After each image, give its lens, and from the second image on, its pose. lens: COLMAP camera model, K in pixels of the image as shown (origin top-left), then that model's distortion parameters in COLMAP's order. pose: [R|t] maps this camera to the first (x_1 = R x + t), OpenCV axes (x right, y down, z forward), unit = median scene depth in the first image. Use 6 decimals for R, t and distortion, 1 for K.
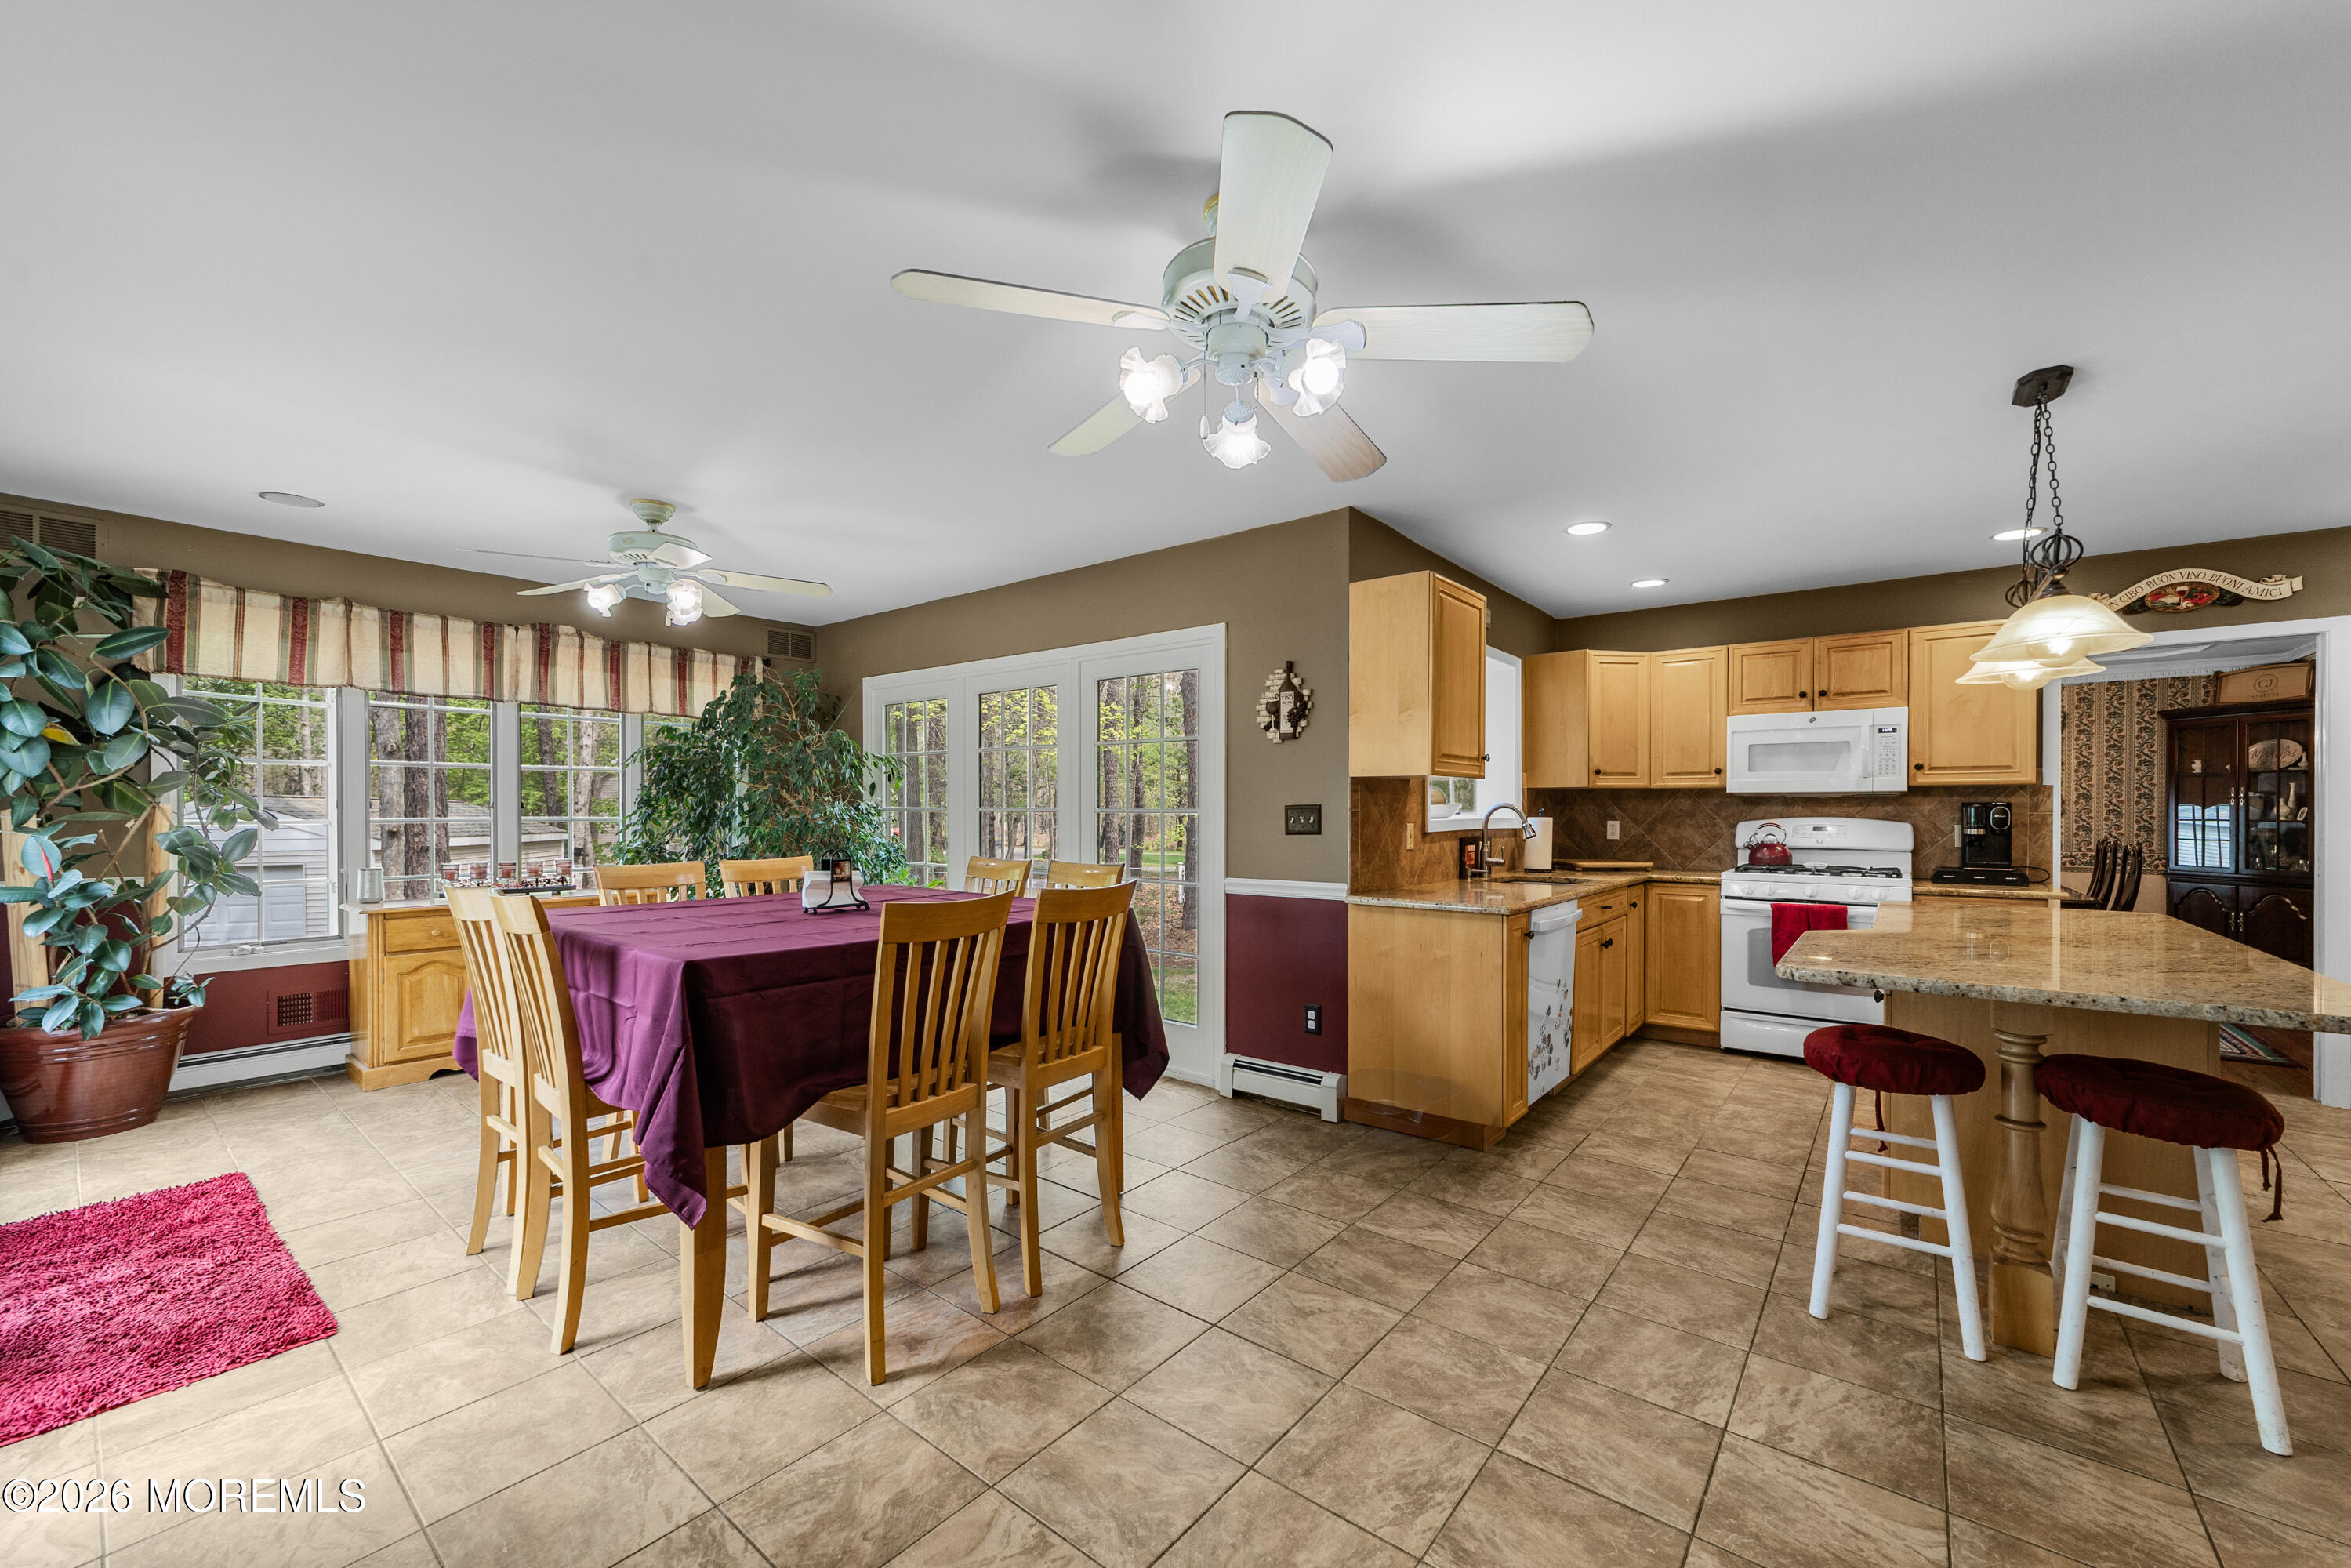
lens RADIAL K [[912.5, 0, 1177.4], [0, 912.5, 812.4], [0, 0, 1]] dist [0.003306, 0.001899]
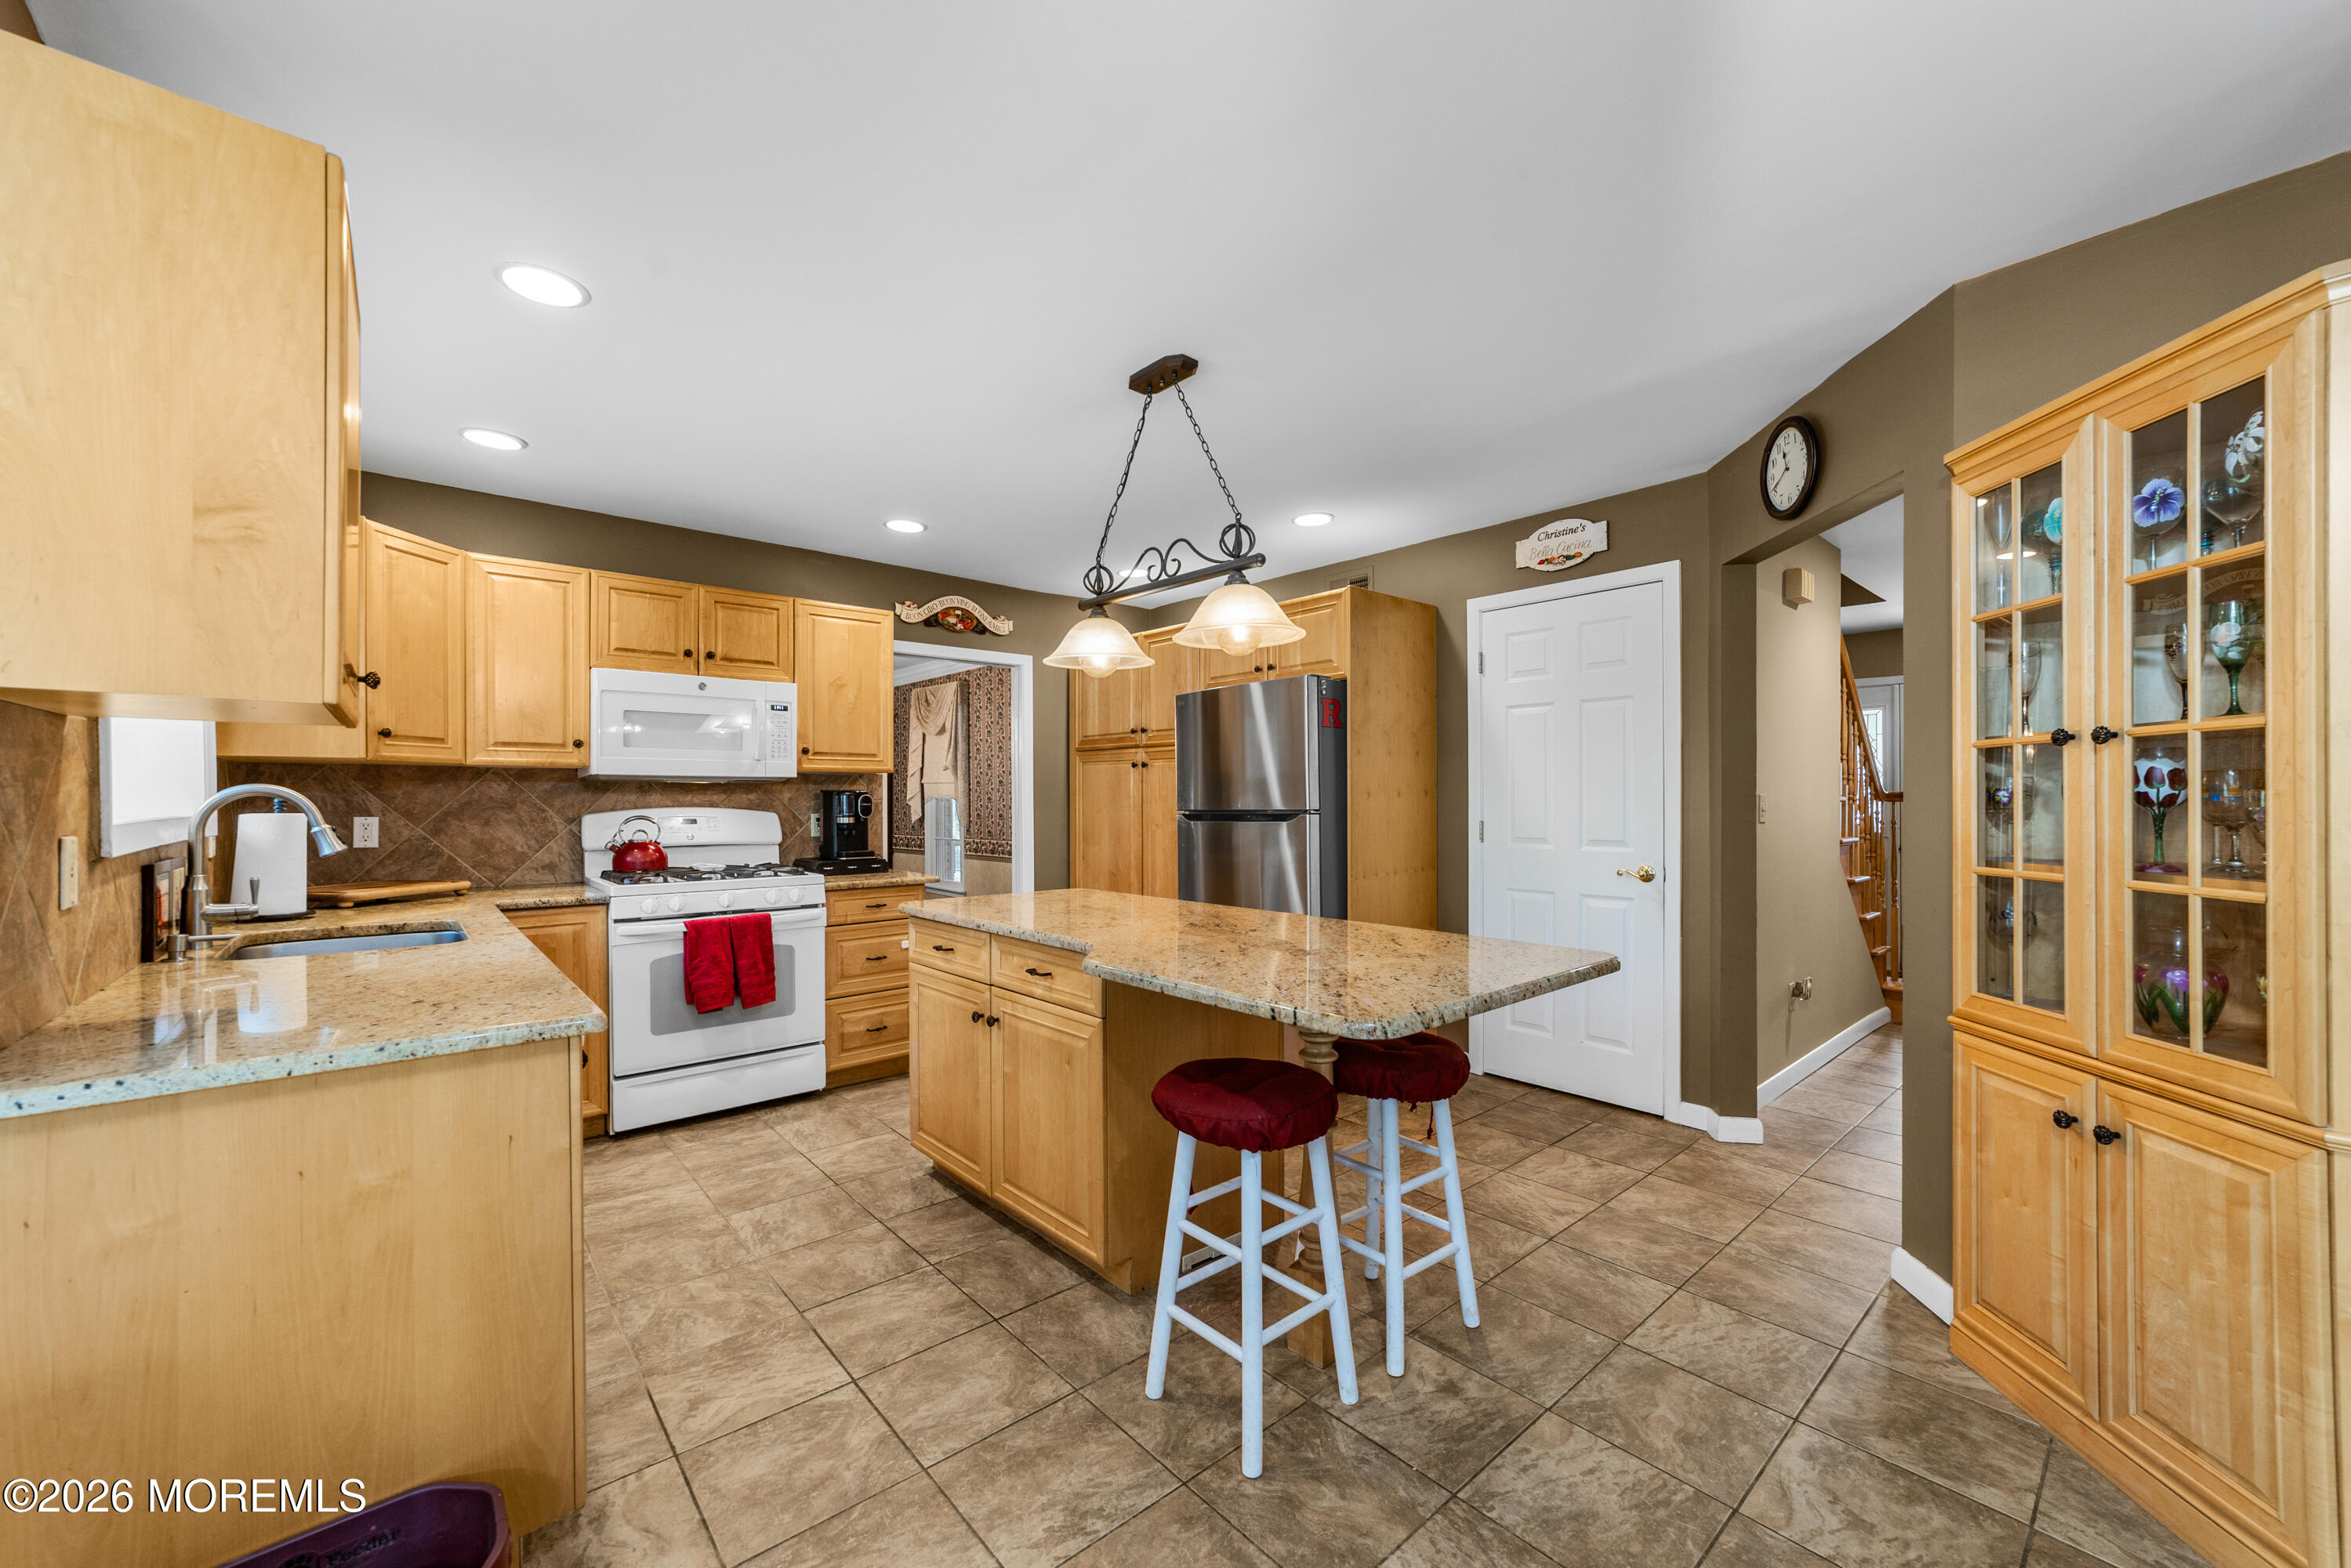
lens RADIAL K [[912.5, 0, 1188.9], [0, 912.5, 801.5], [0, 0, 1]] dist [0.003306, 0.001899]
pose [[0.178349, -0.004904, 0.983955, -0.020291], [0.004899, 0.999980, 0.004096, -0.000947], [-0.983955, 0.004090, 0.178369, 0.439840]]
